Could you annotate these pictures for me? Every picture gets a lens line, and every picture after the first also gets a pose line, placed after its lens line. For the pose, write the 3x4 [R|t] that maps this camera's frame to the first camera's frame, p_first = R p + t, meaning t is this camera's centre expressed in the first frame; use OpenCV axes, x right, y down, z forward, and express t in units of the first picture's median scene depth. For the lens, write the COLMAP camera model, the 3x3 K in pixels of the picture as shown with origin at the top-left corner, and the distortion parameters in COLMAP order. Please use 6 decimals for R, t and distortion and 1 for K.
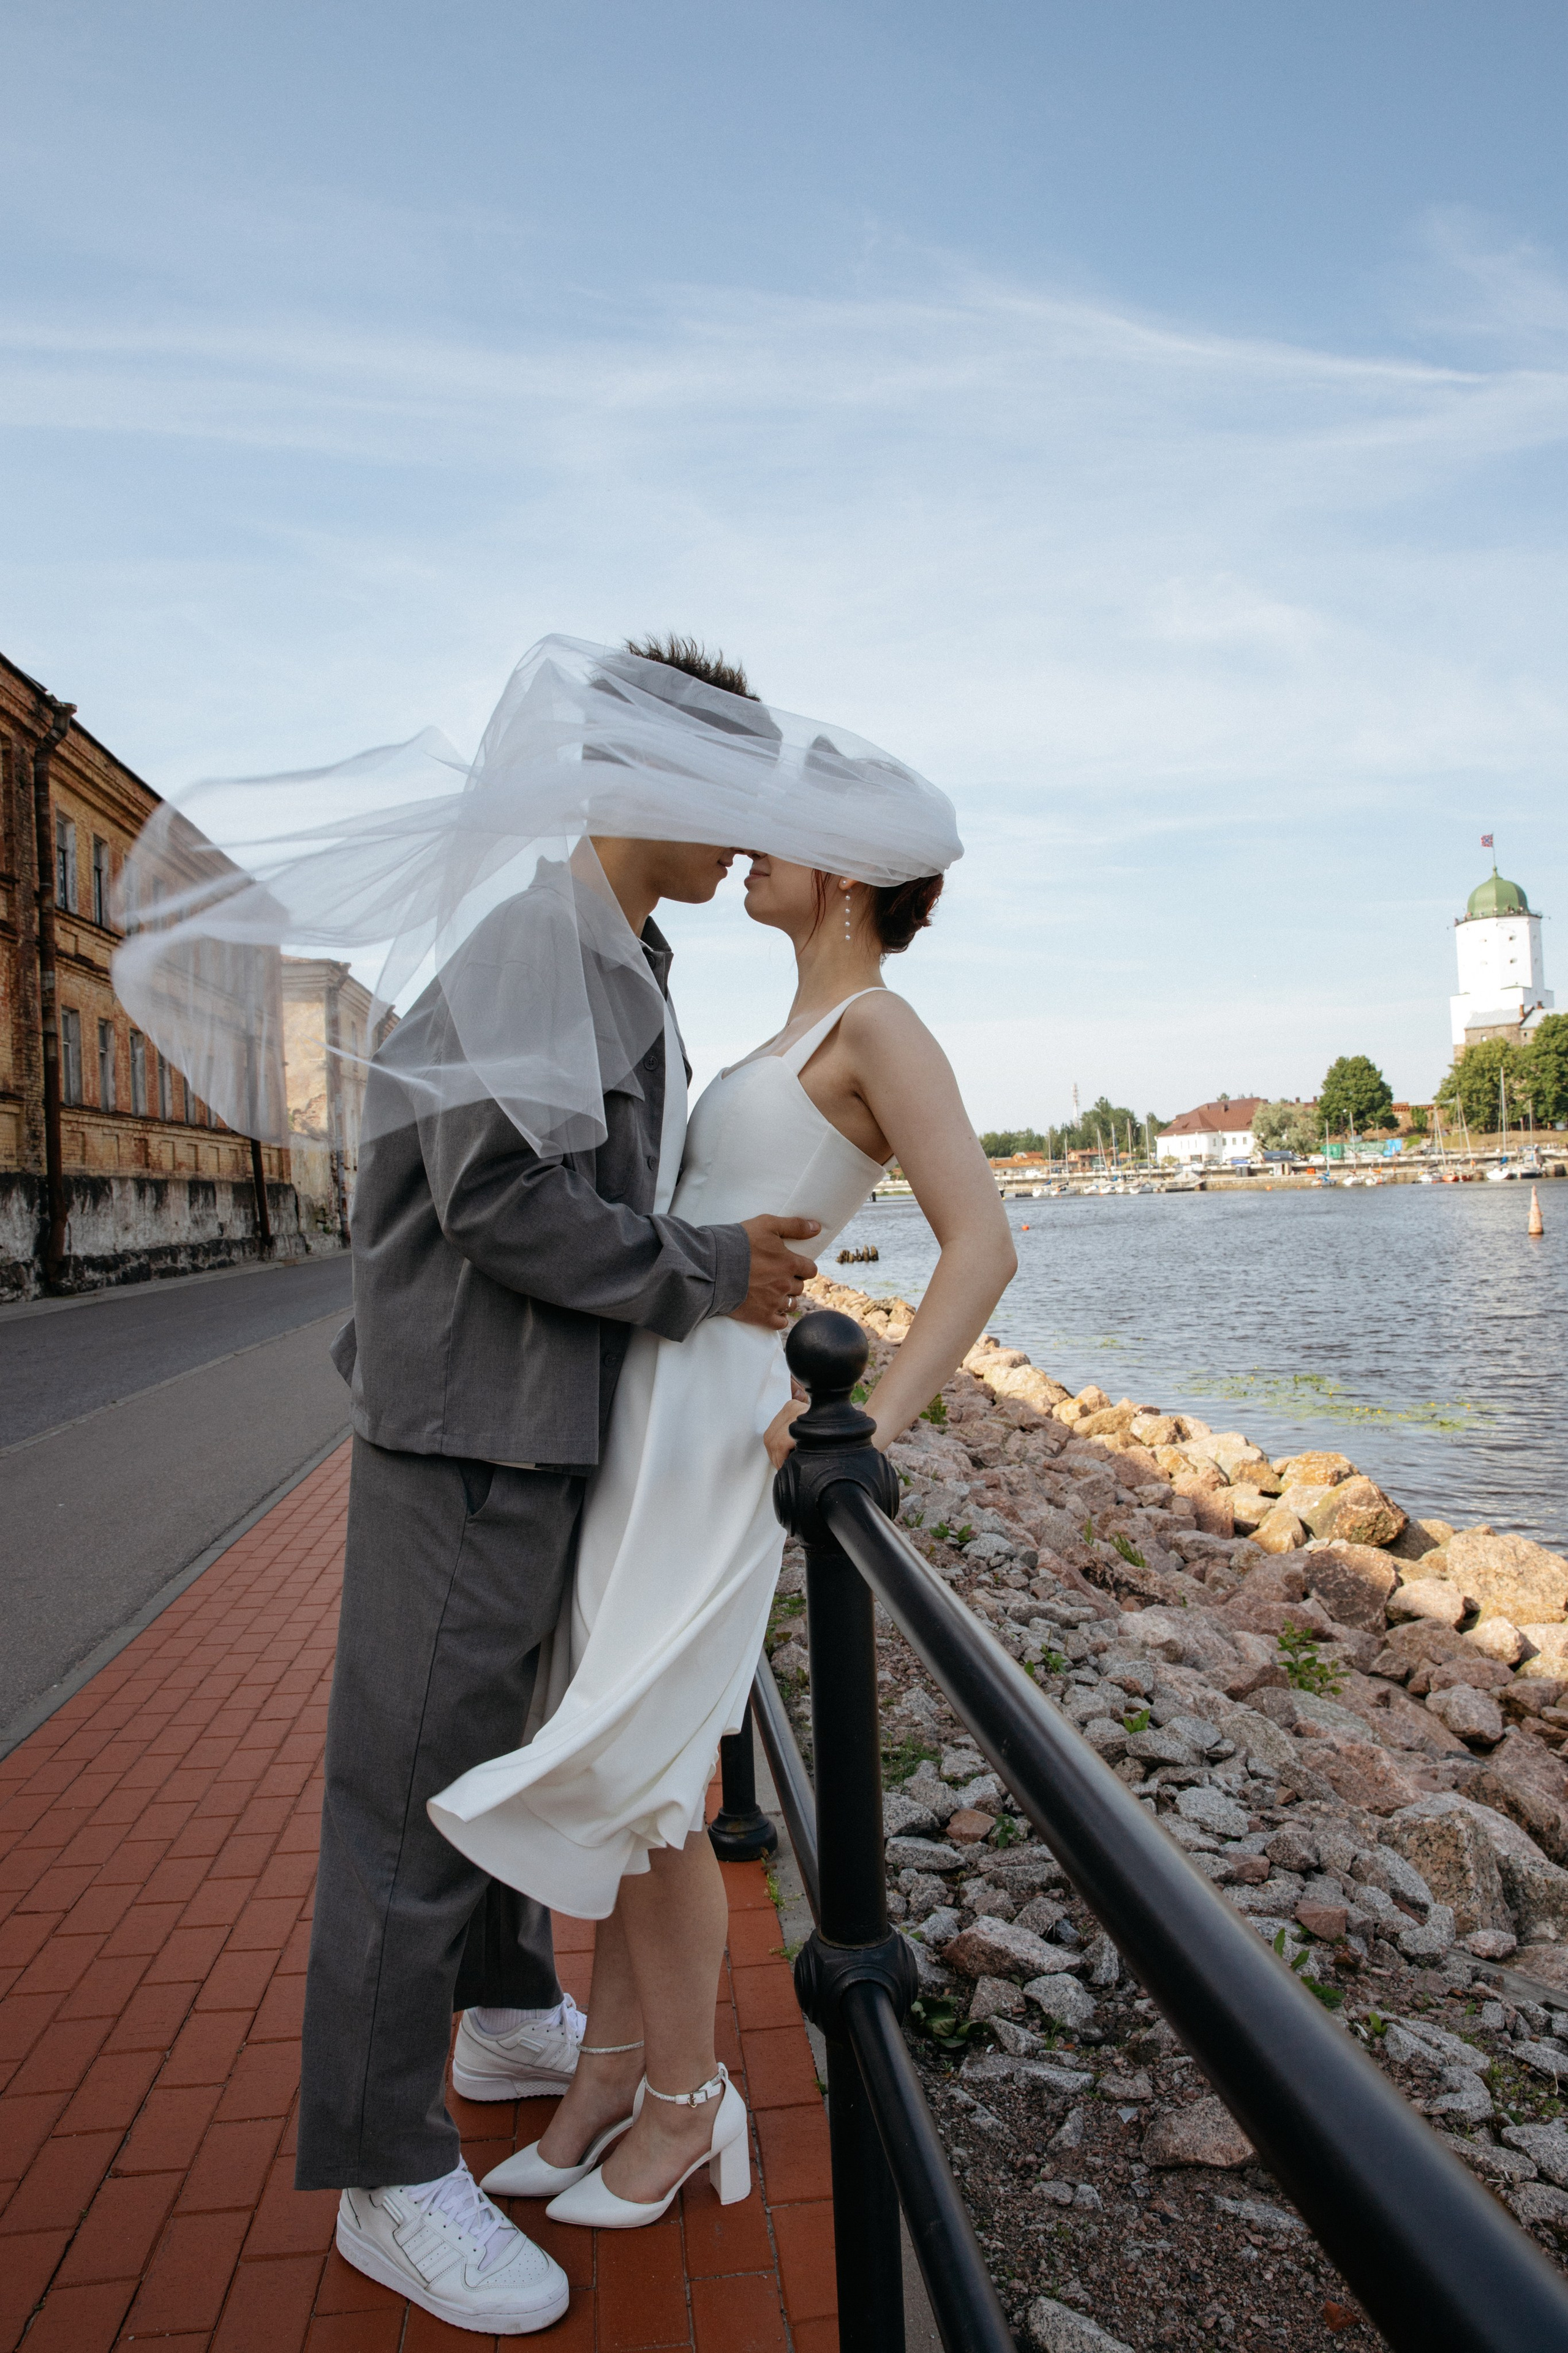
lens RADIAL K [[1614.1, 0, 784.0], [0, 1614.1, 1176.5], [0, 0, 1]] dist [-0.088037, 0.007400]
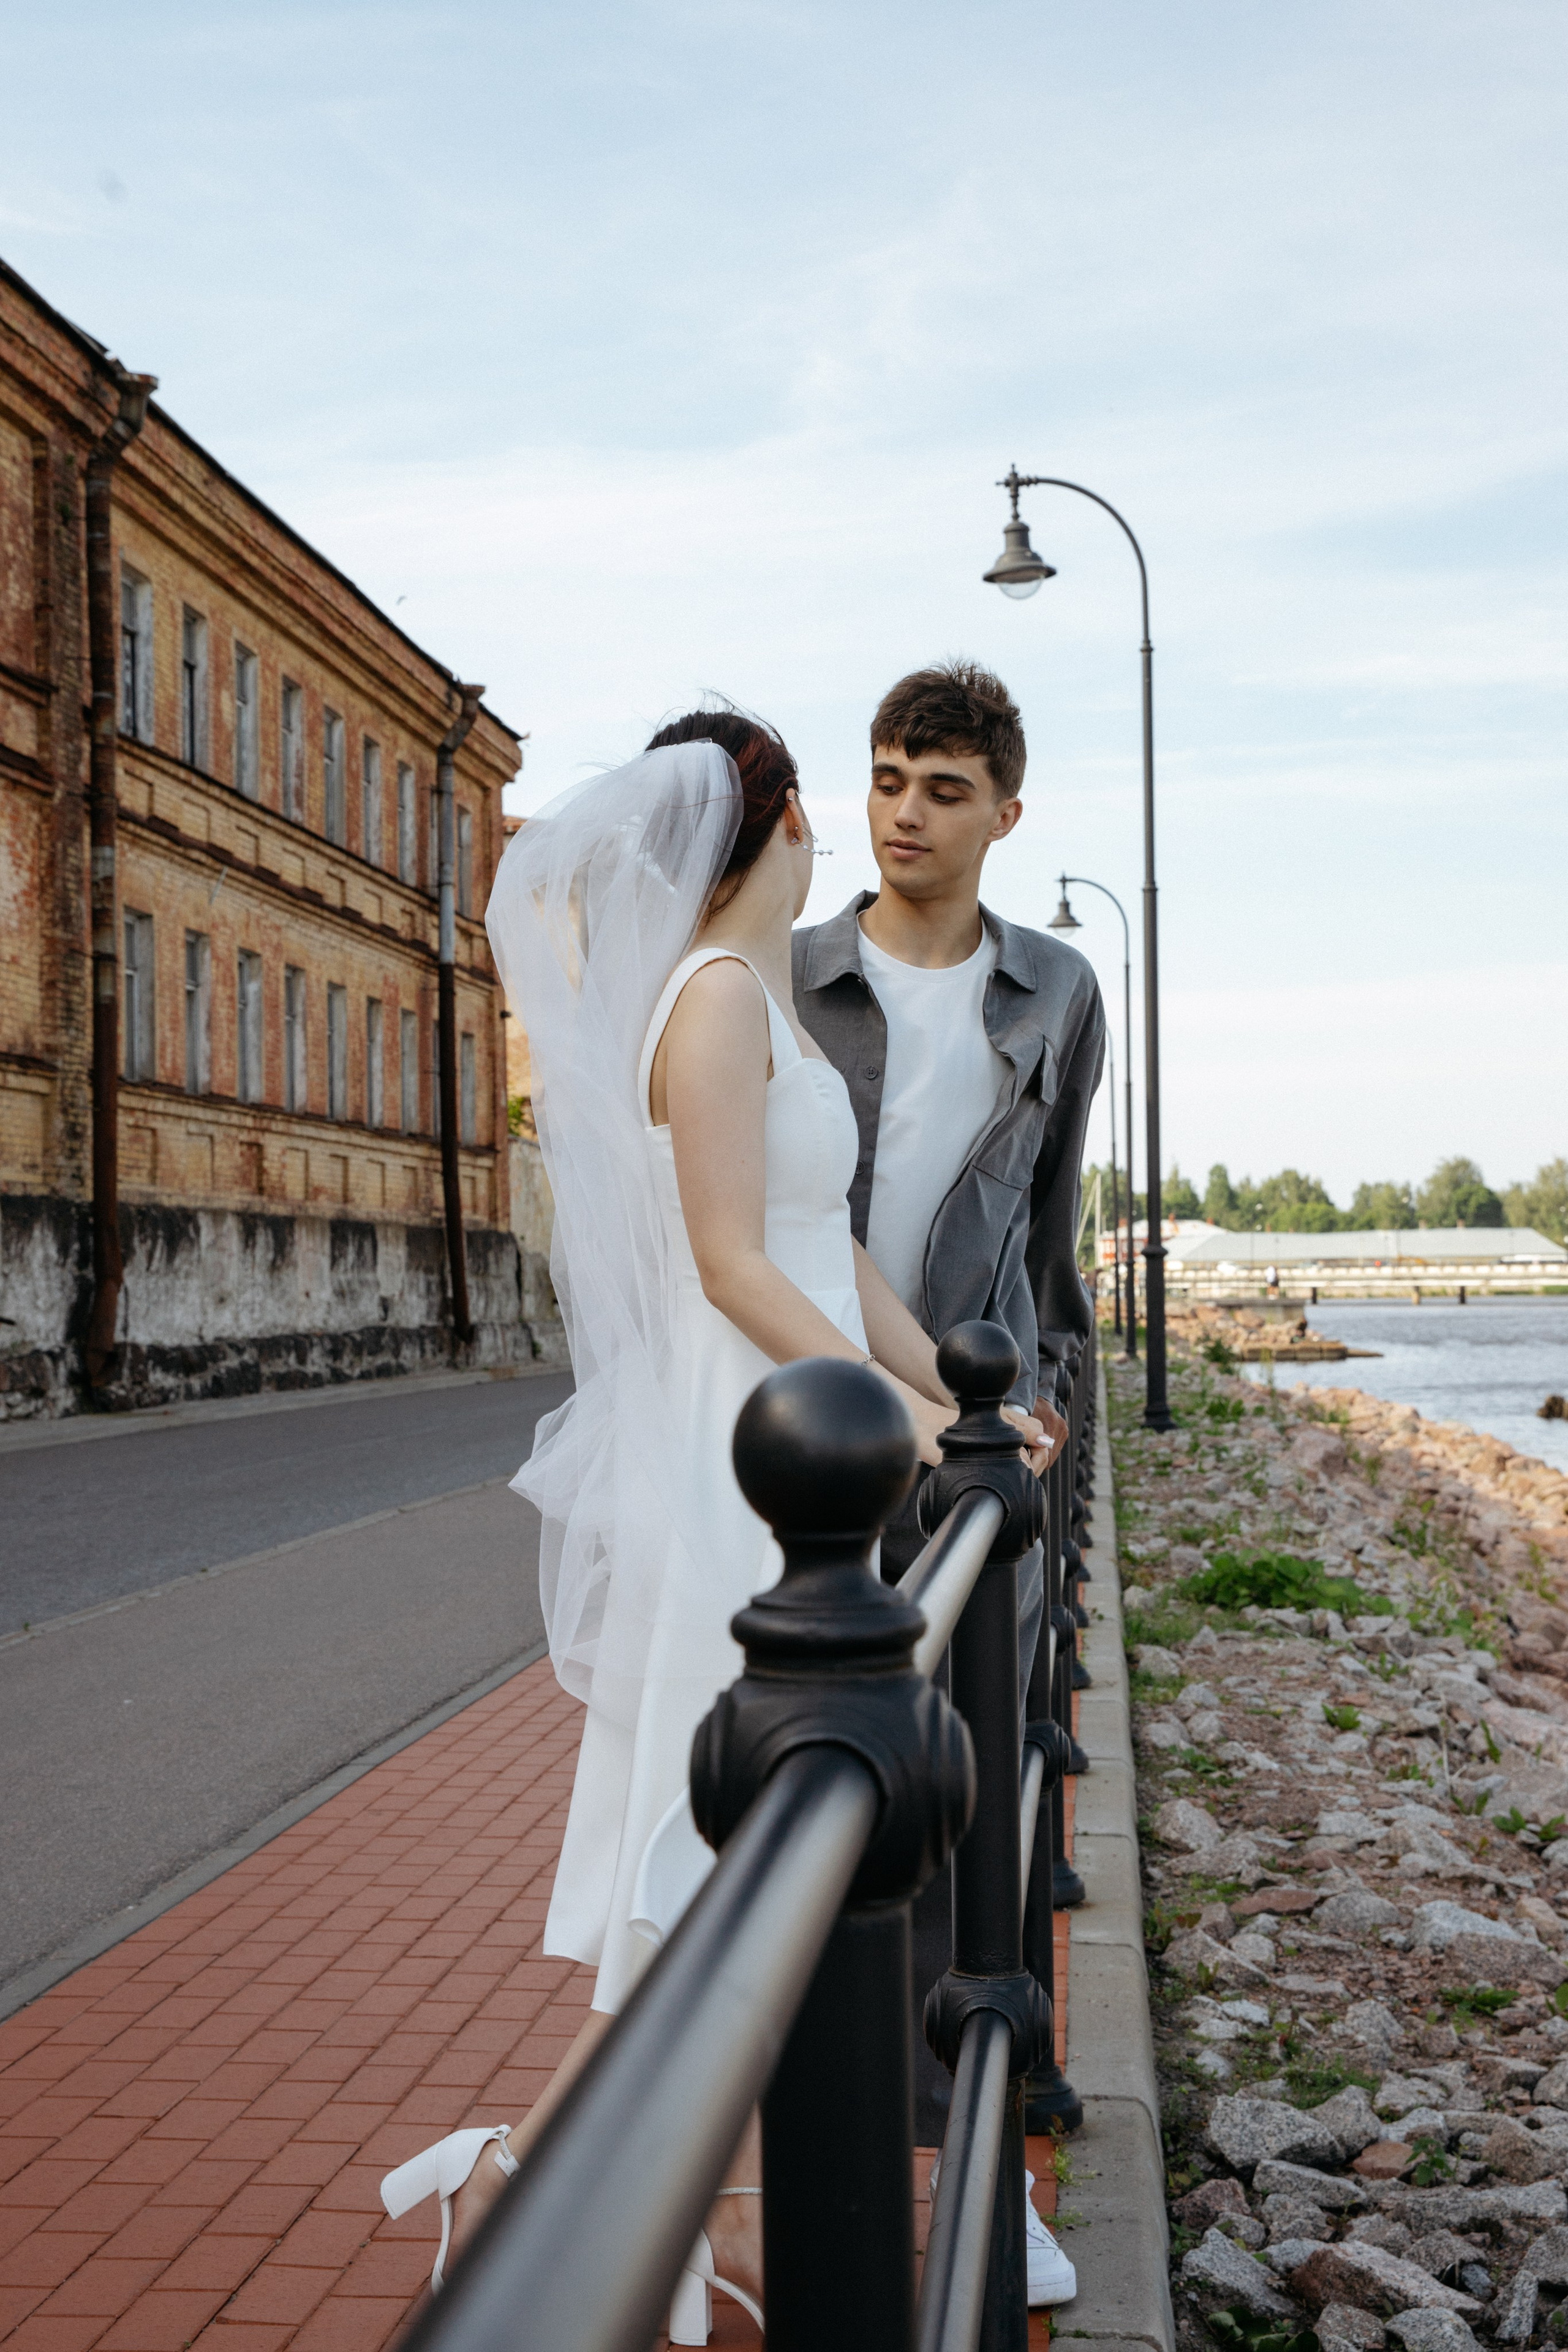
lens RADIAL K [[3138.2, 0, 784.0], [0, 3138.2, 1176.0], [0, 0, 1]] dist [0.016312, -0.080386]
pose [[0.976958, 0.025246, -0.211935, 0.043647], [-0.029570, 0.999414, -0.017261, 0.004242], [0.211375, 0.023131, 0.977131, -0.124502]]
